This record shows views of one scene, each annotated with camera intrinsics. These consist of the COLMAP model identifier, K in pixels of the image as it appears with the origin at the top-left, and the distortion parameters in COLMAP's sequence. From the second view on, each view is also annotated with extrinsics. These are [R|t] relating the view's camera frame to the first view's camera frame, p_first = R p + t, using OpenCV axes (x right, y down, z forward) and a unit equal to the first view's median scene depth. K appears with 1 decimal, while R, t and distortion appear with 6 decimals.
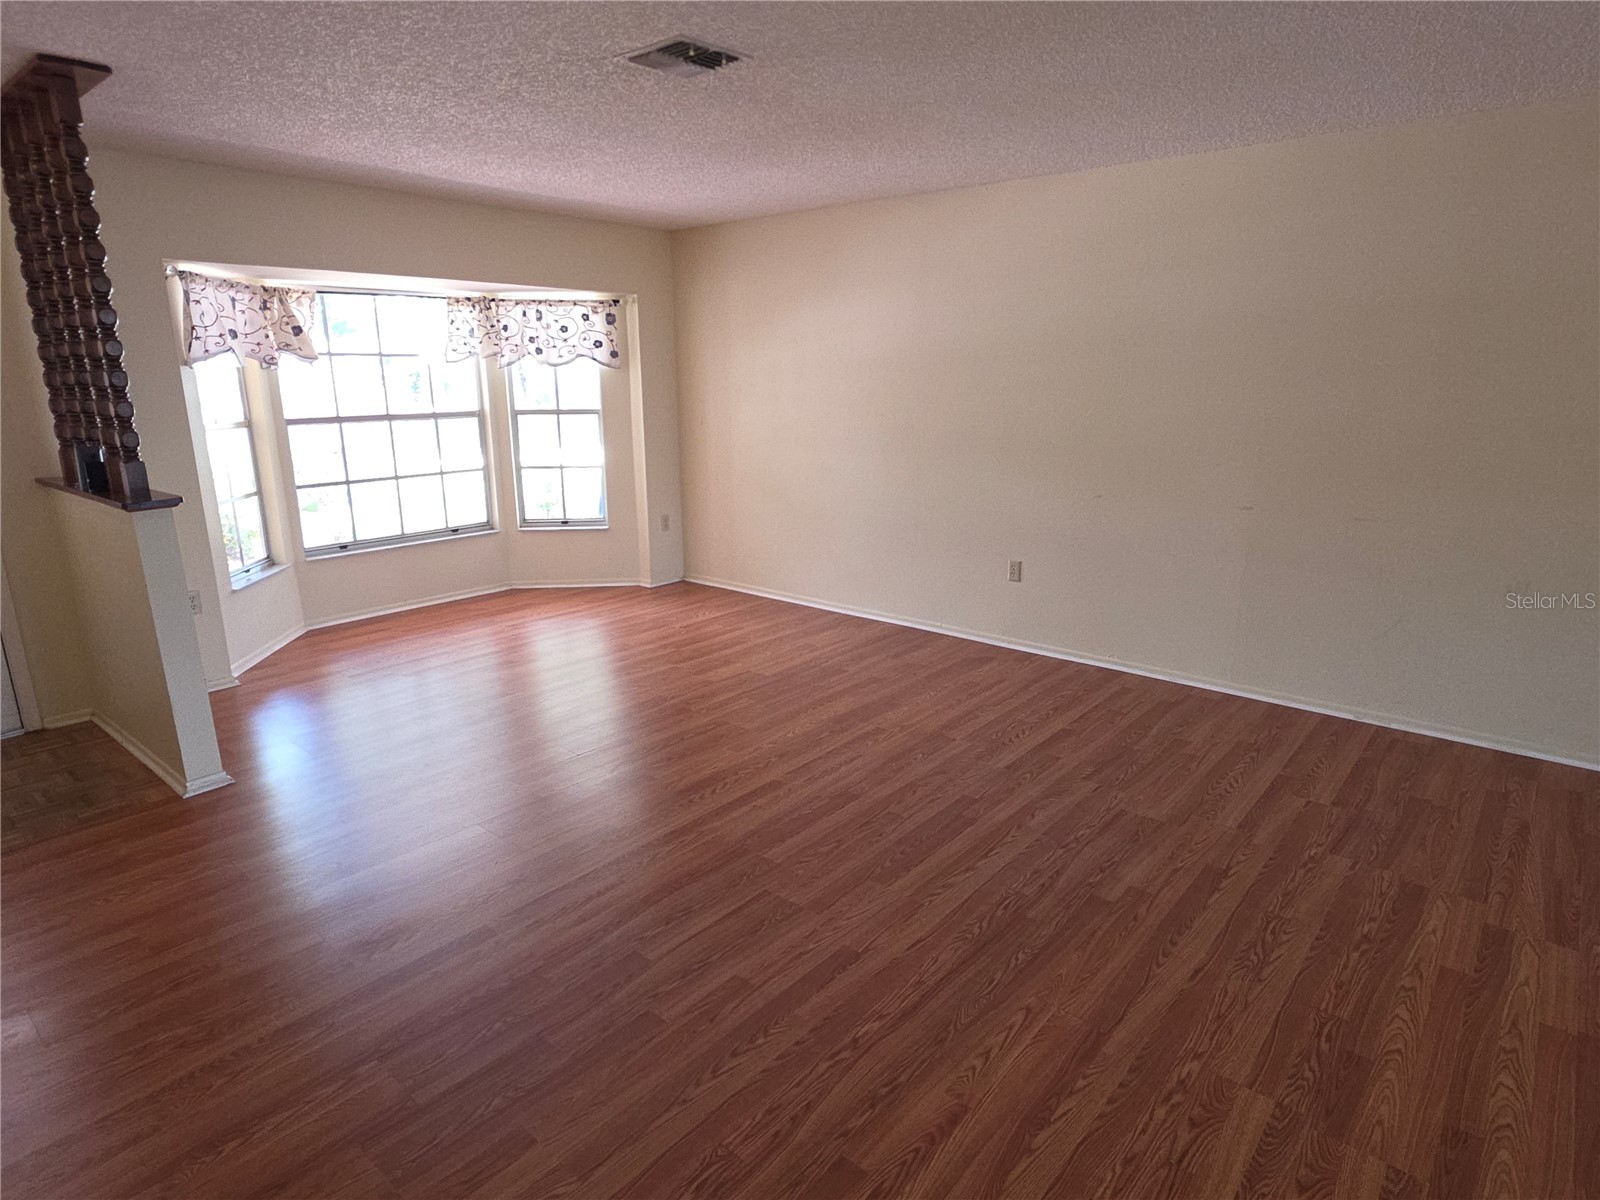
lens RADIAL K [[901.4, 0, 793.6], [0, 901.4, 602.6], [0, 0, 1]] dist [-0.000182, 0.000343]
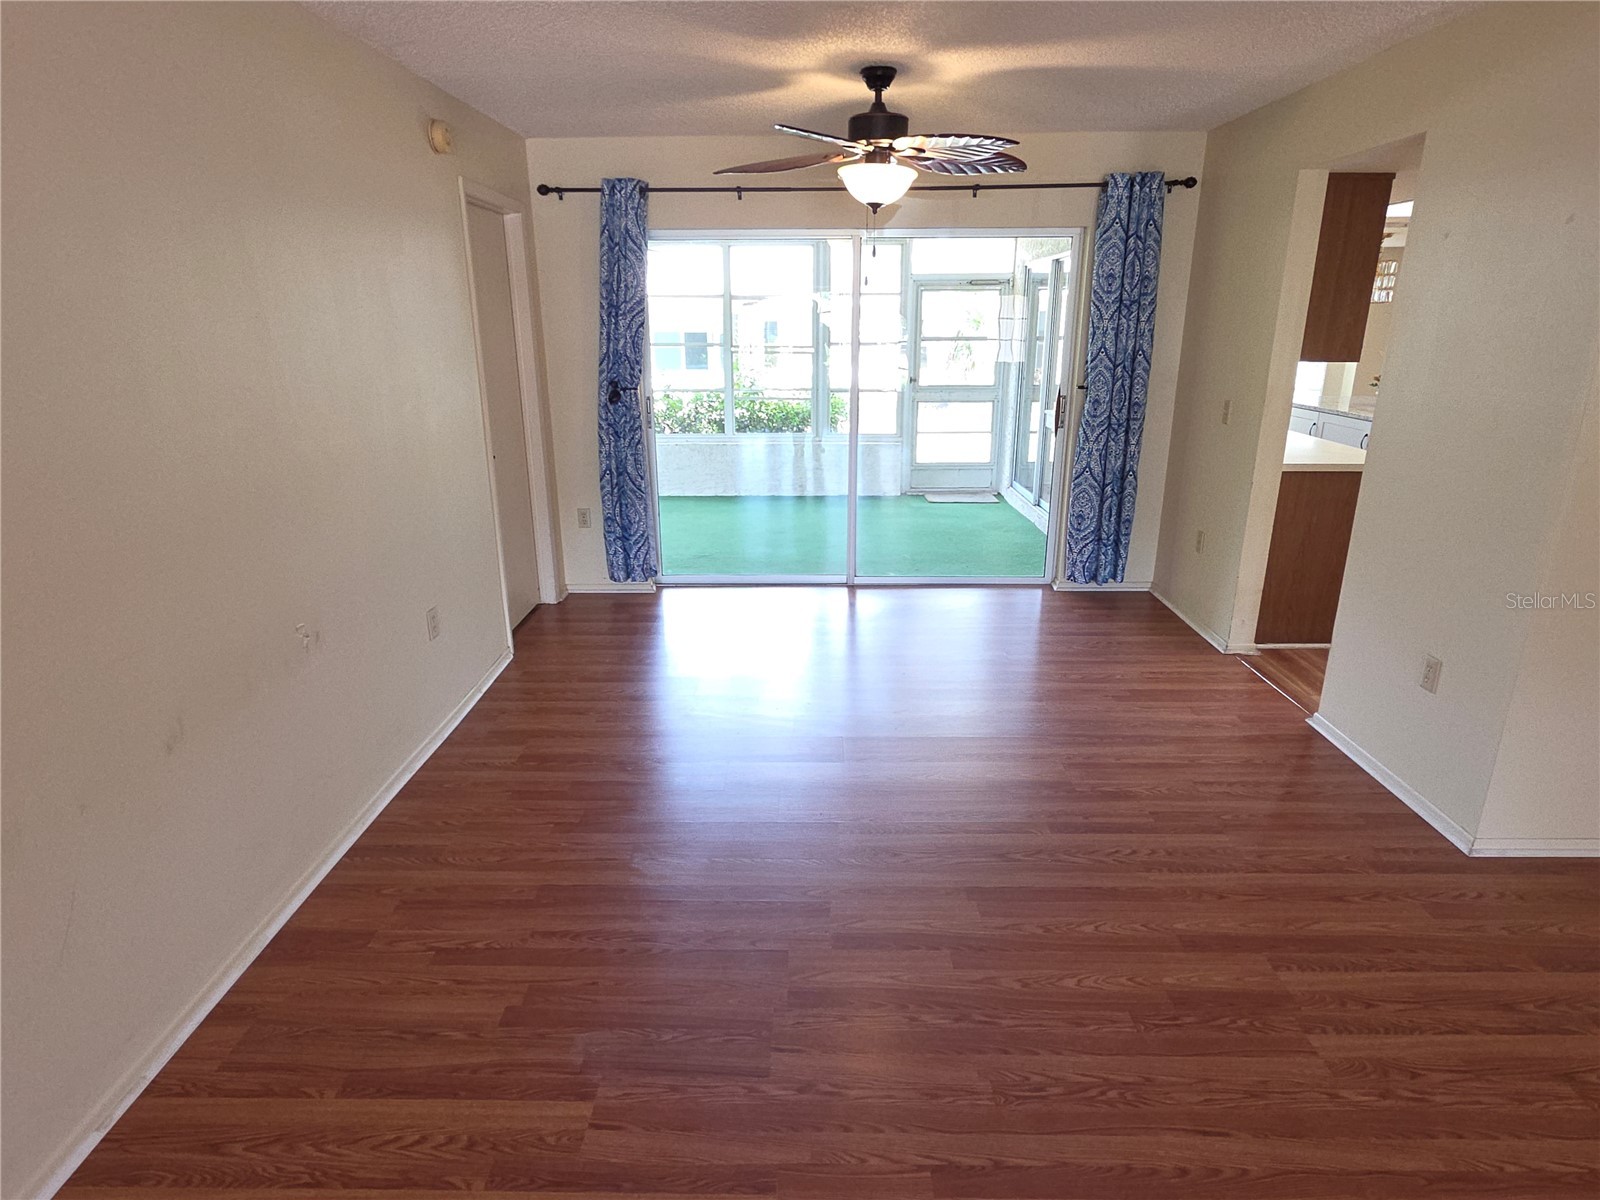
lens RADIAL K [[901.4, 0, 793.6], [0, 901.4, 602.6], [0, 0, 1]] dist [-0.000182, 0.000343]
pose [[-0.636614, -0.224446, 0.737799, 0.080179], [0.204357, 0.873411, 0.442031, -0.162791], [-0.743613, 0.432178, -0.510158, 0.581599]]
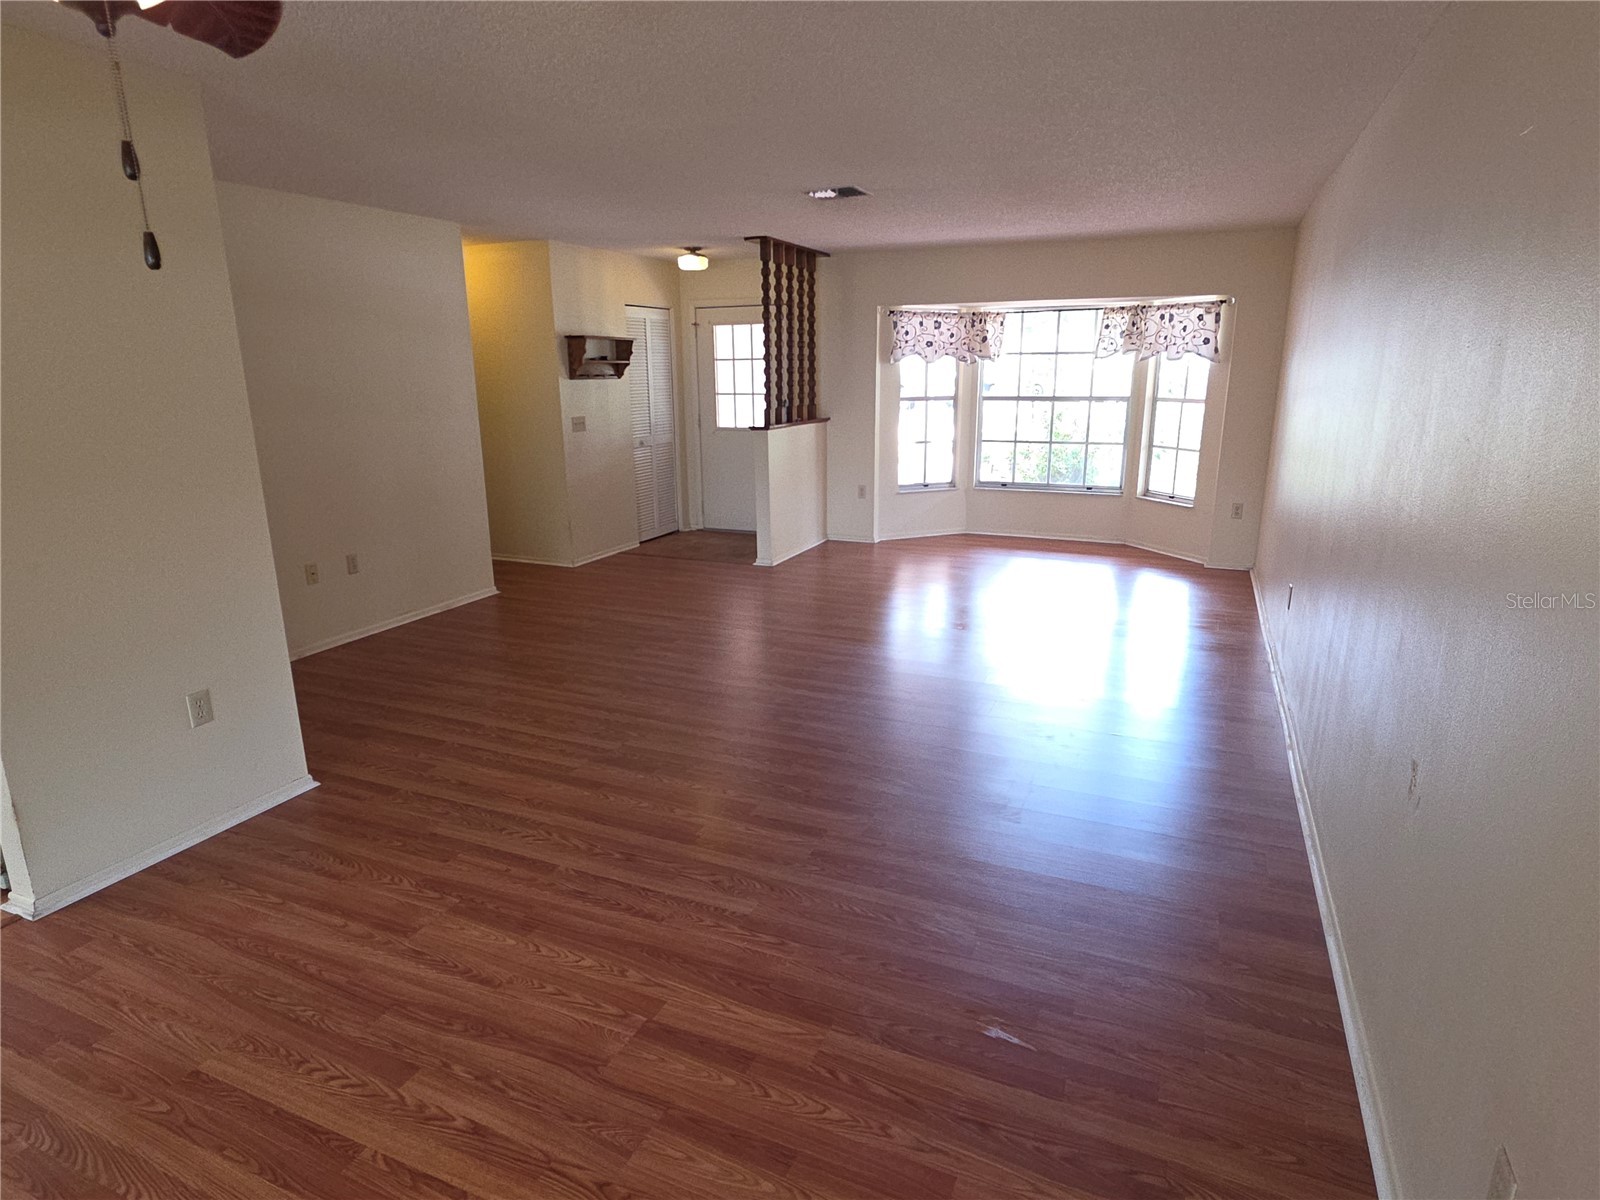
lens RADIAL K [[901.4, 0, 793.6], [0, 901.4, 602.6], [0, 0, 1]] dist [-0.000182, 0.000343]
pose [[0.288092, 0.248925, -0.924683, 0.782058], [-0.231109, 0.955153, 0.185123, -0.068793], [0.929296, 0.160370, 0.332701, 0.214650]]
